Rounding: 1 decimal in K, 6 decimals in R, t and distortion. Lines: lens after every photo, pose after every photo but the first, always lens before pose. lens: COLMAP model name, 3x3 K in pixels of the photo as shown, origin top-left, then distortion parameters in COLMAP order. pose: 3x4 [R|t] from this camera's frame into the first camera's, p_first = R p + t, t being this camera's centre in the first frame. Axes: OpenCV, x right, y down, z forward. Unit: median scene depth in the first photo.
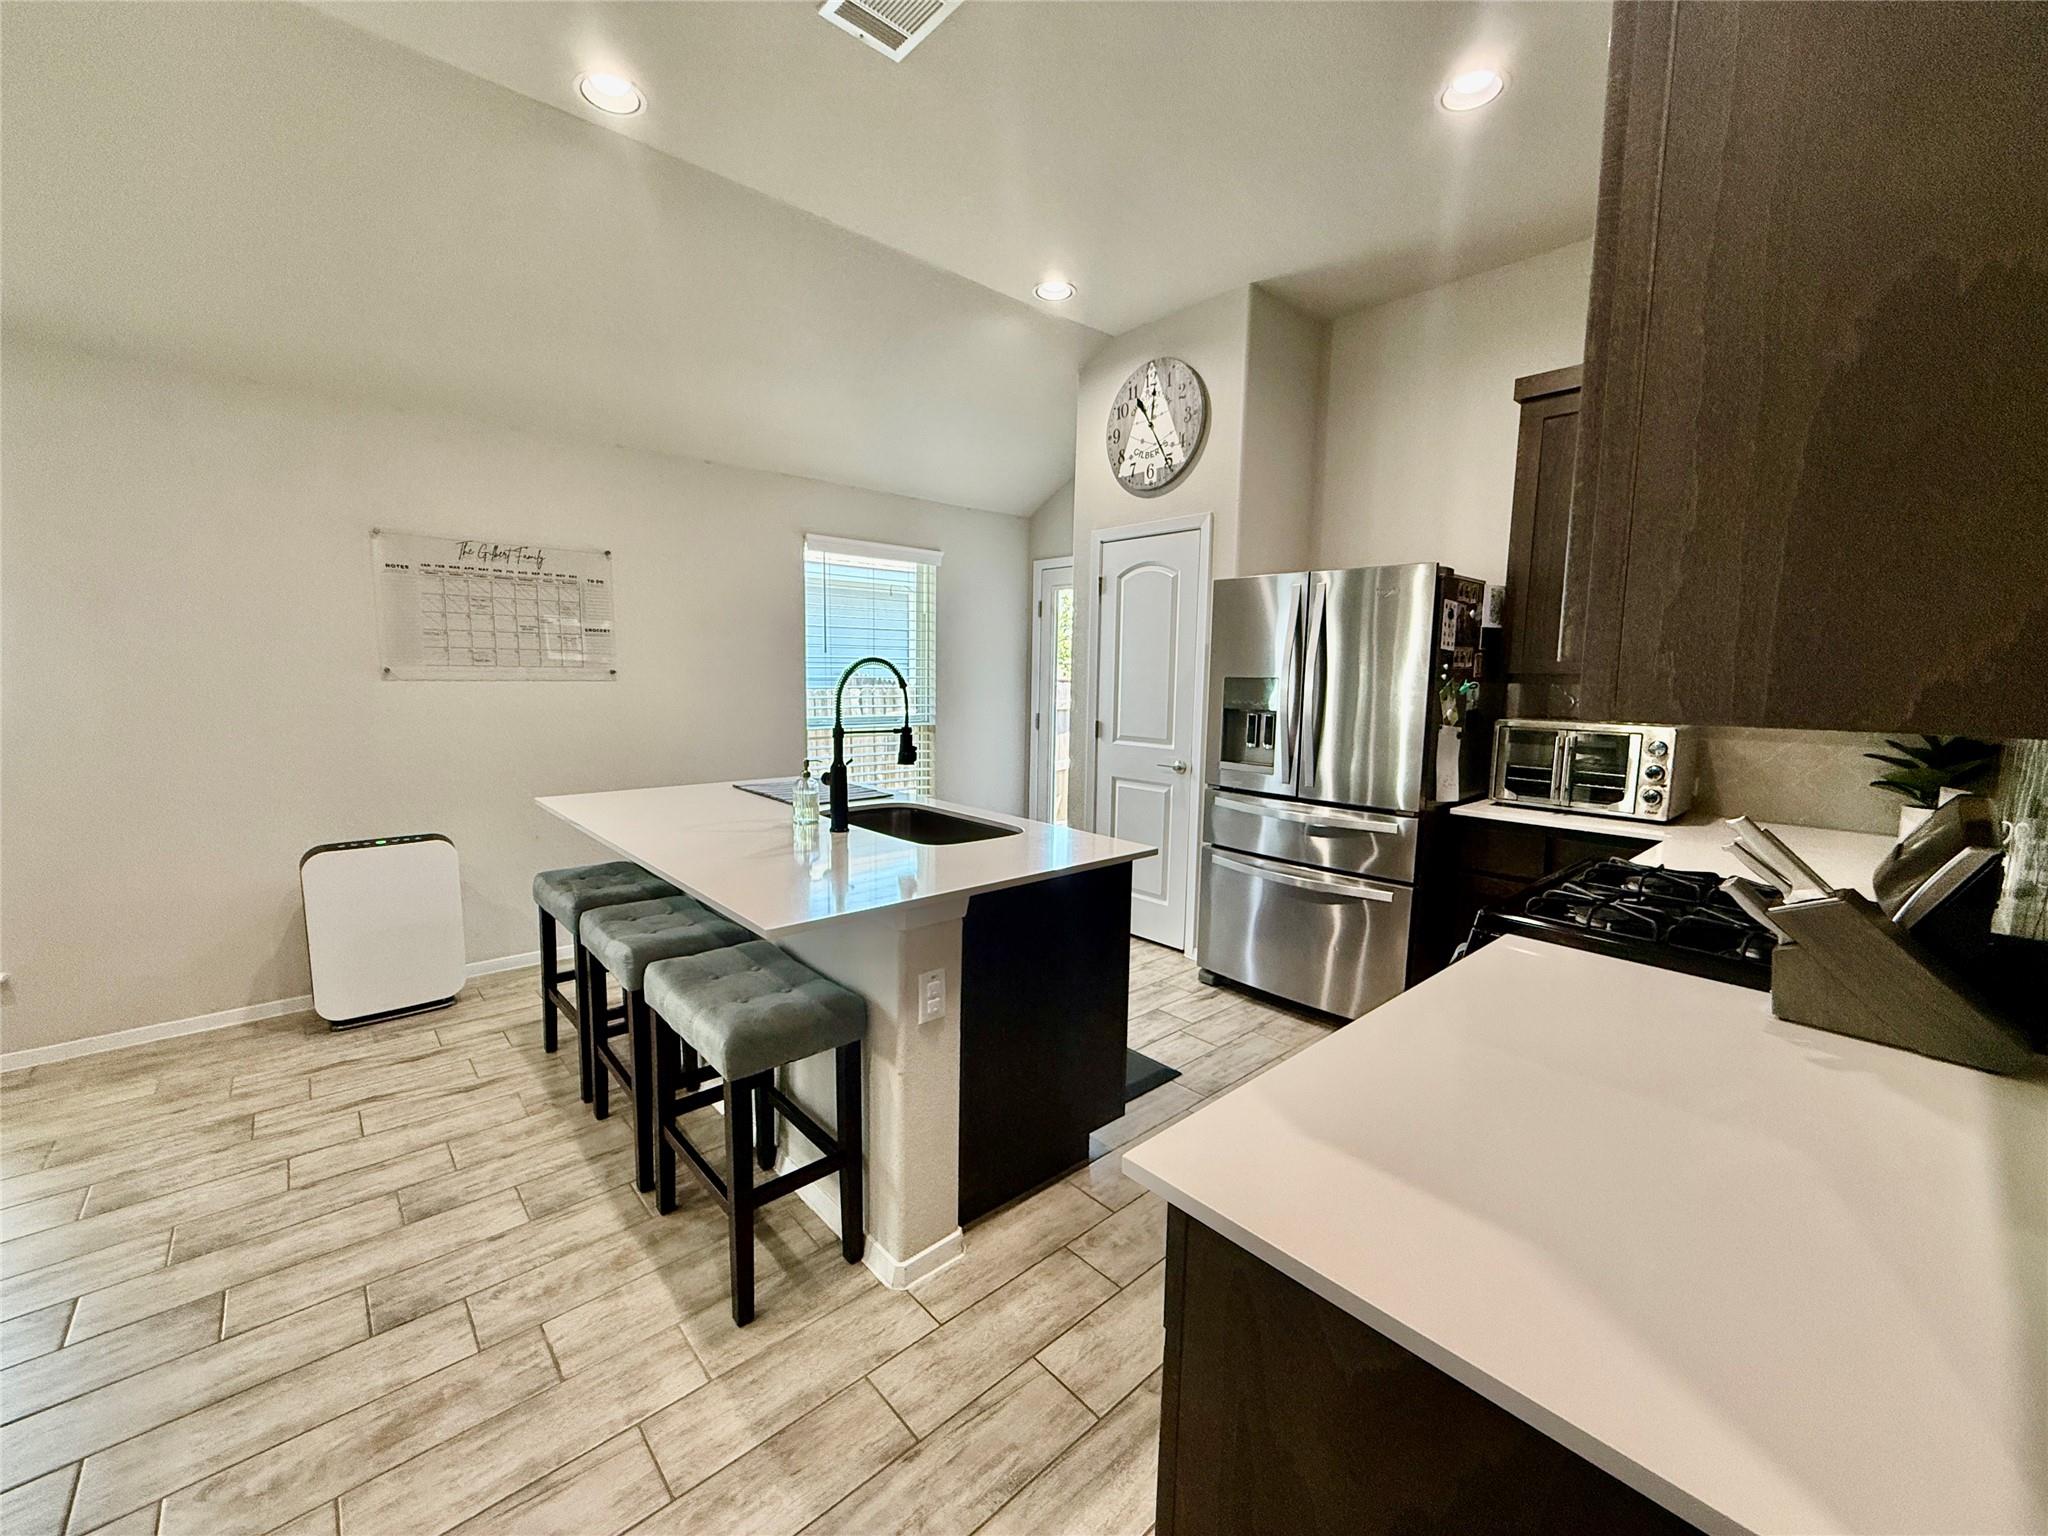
lens RADIAL K [[813.9, 0, 1020.8], [0, 813.9, 766.5], [0, 0, 1]] dist [0.000148, -0.000016]
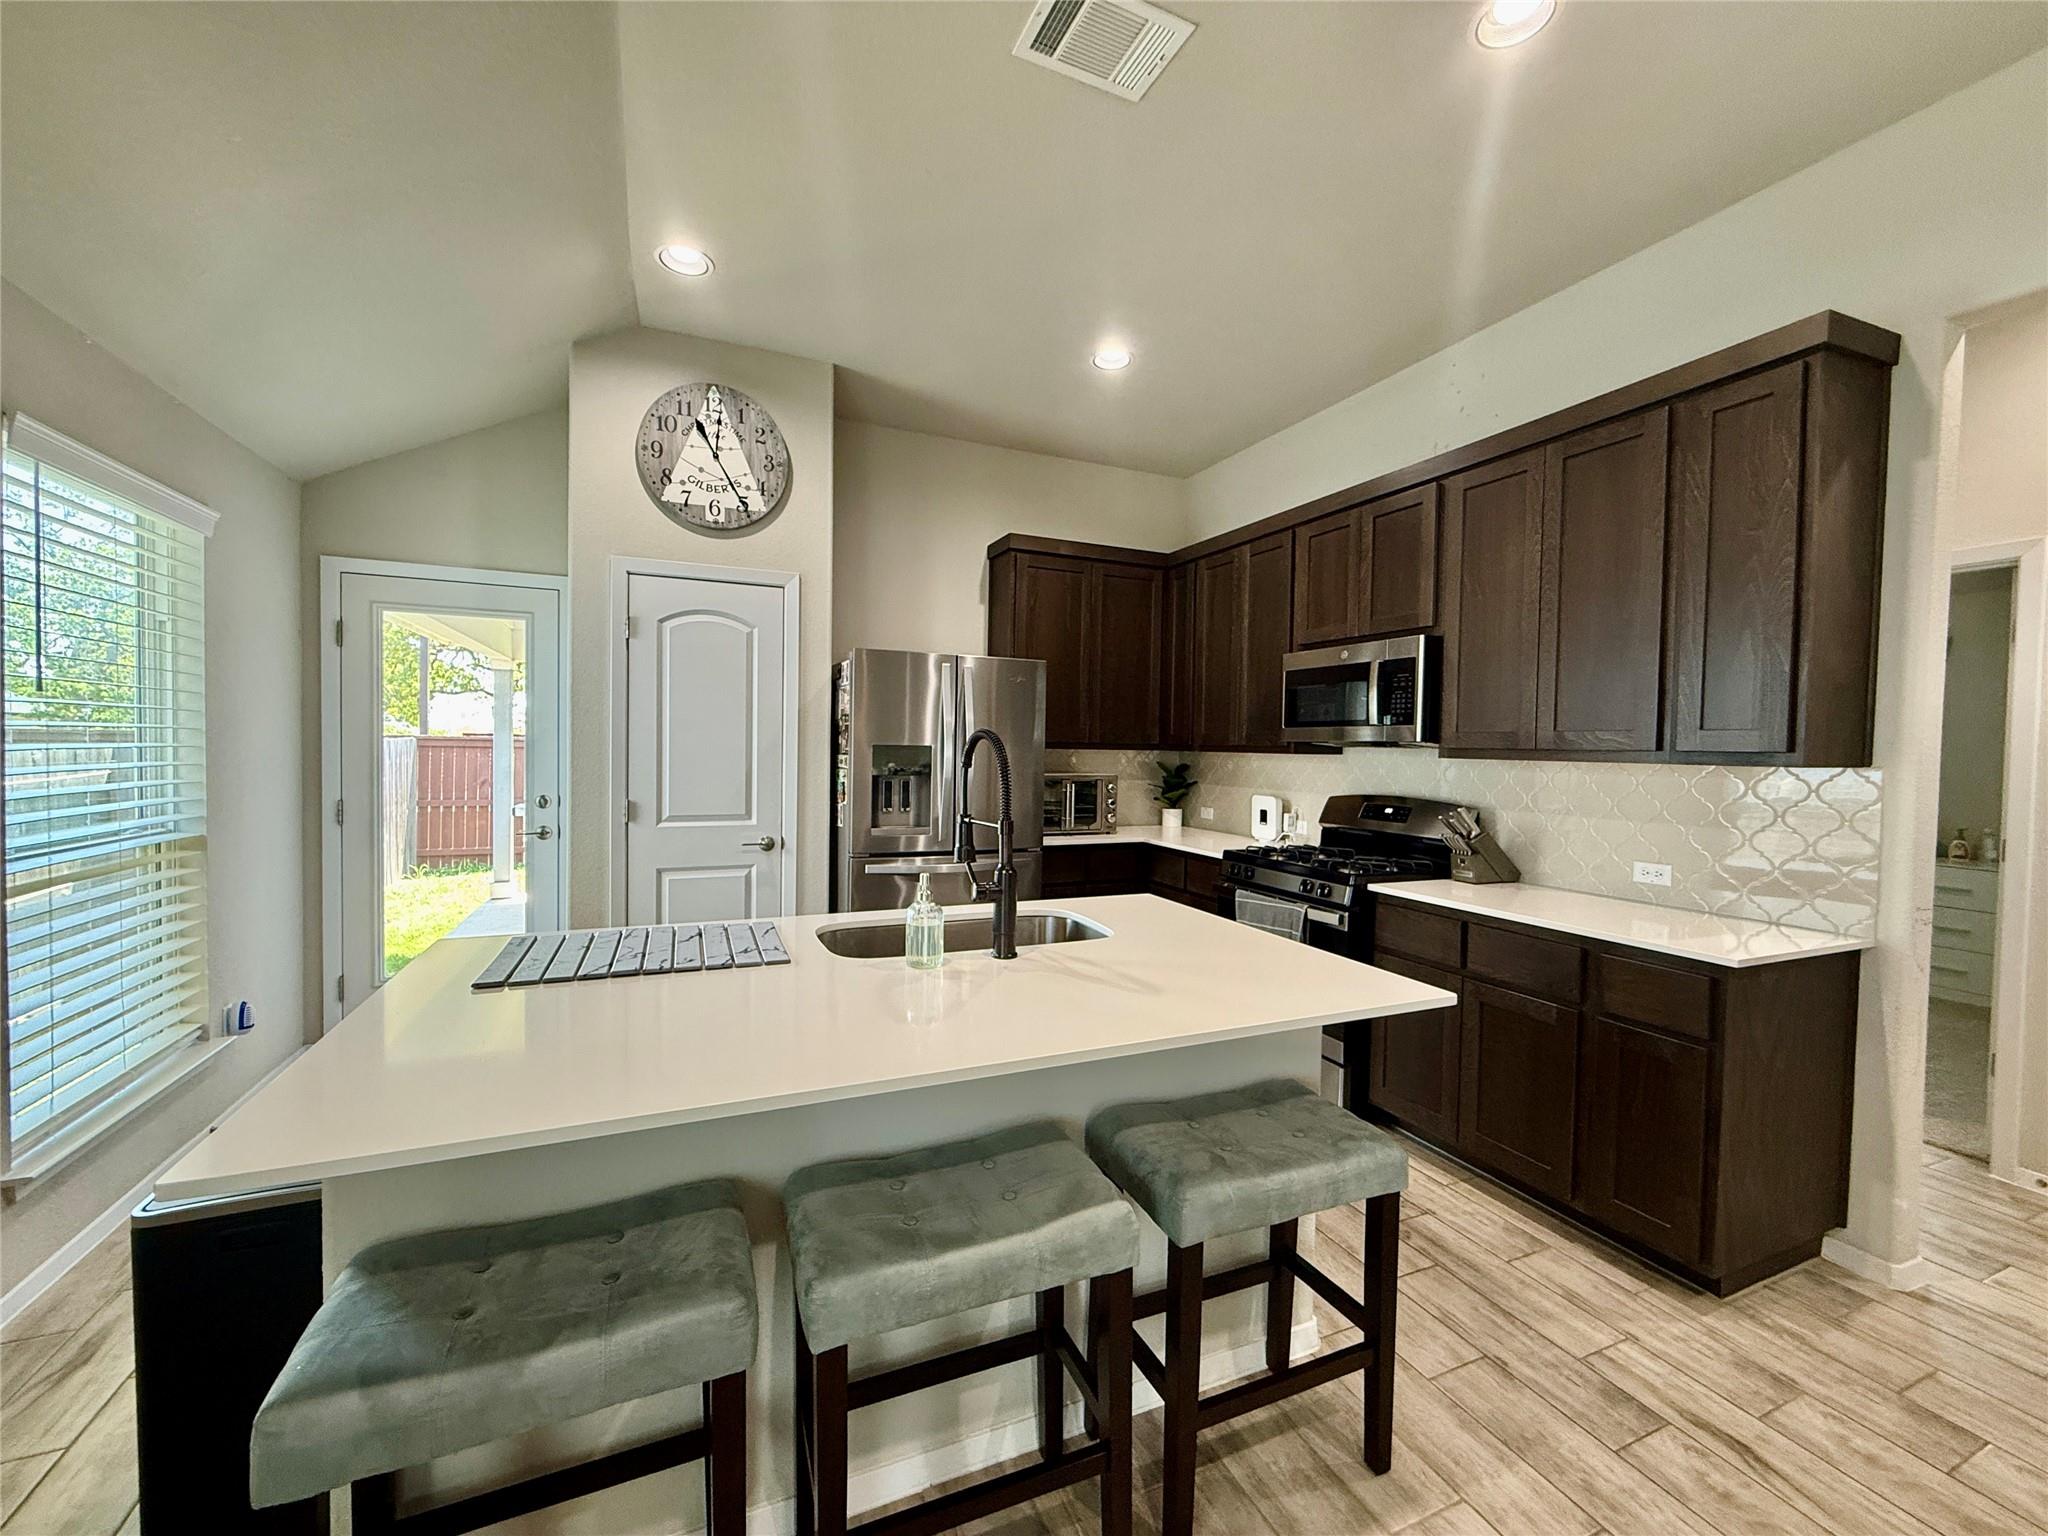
lens RADIAL K [[813.9, 0, 1016.5], [0, 813.9, 767.6], [0, 0, 1]] dist [0.000148, -0.000016]
pose [[0.324104, -0.034416, 0.945395, -0.731657], [0.096951, 0.995285, 0.002995, -0.076294], [-0.941040, 0.090686, 0.325913, 0.569987]]
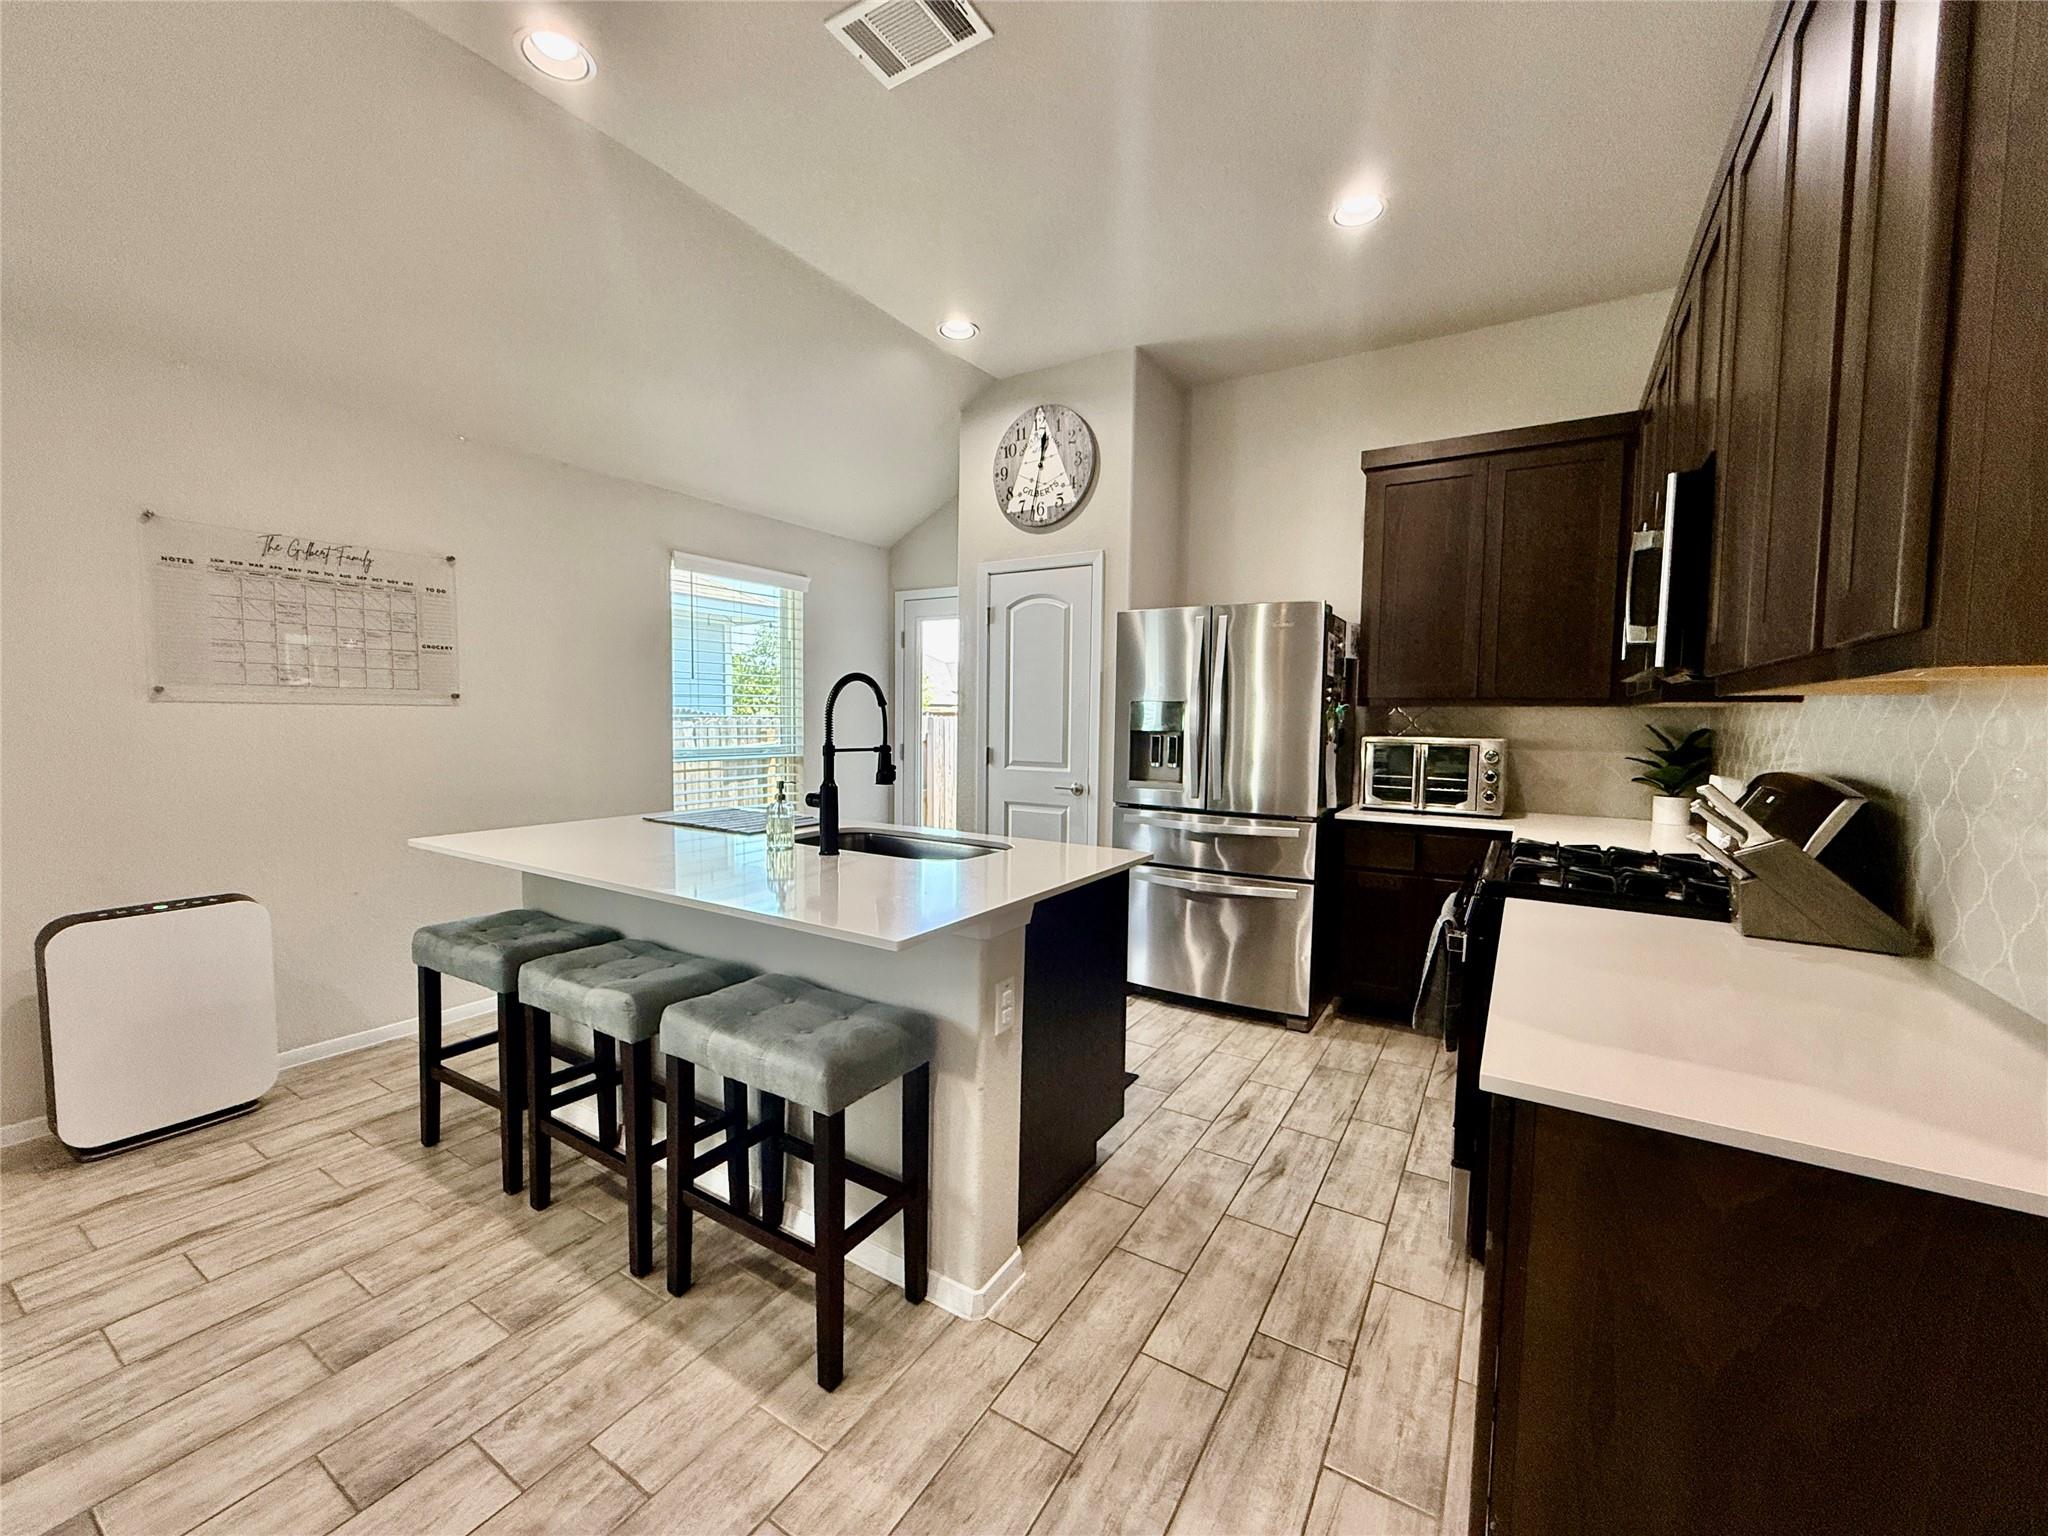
lens RADIAL K [[813.9, 0, 1020.3], [0, 813.9, 767.1], [0, 0, 1]] dist [0.000148, -0.000016]
pose [[0.961003, -0.019939, 0.275817, -0.210889], [0.033323, 0.998479, -0.043926, 0.020945], [-0.274521, 0.051405, 0.960206, 0.017499]]
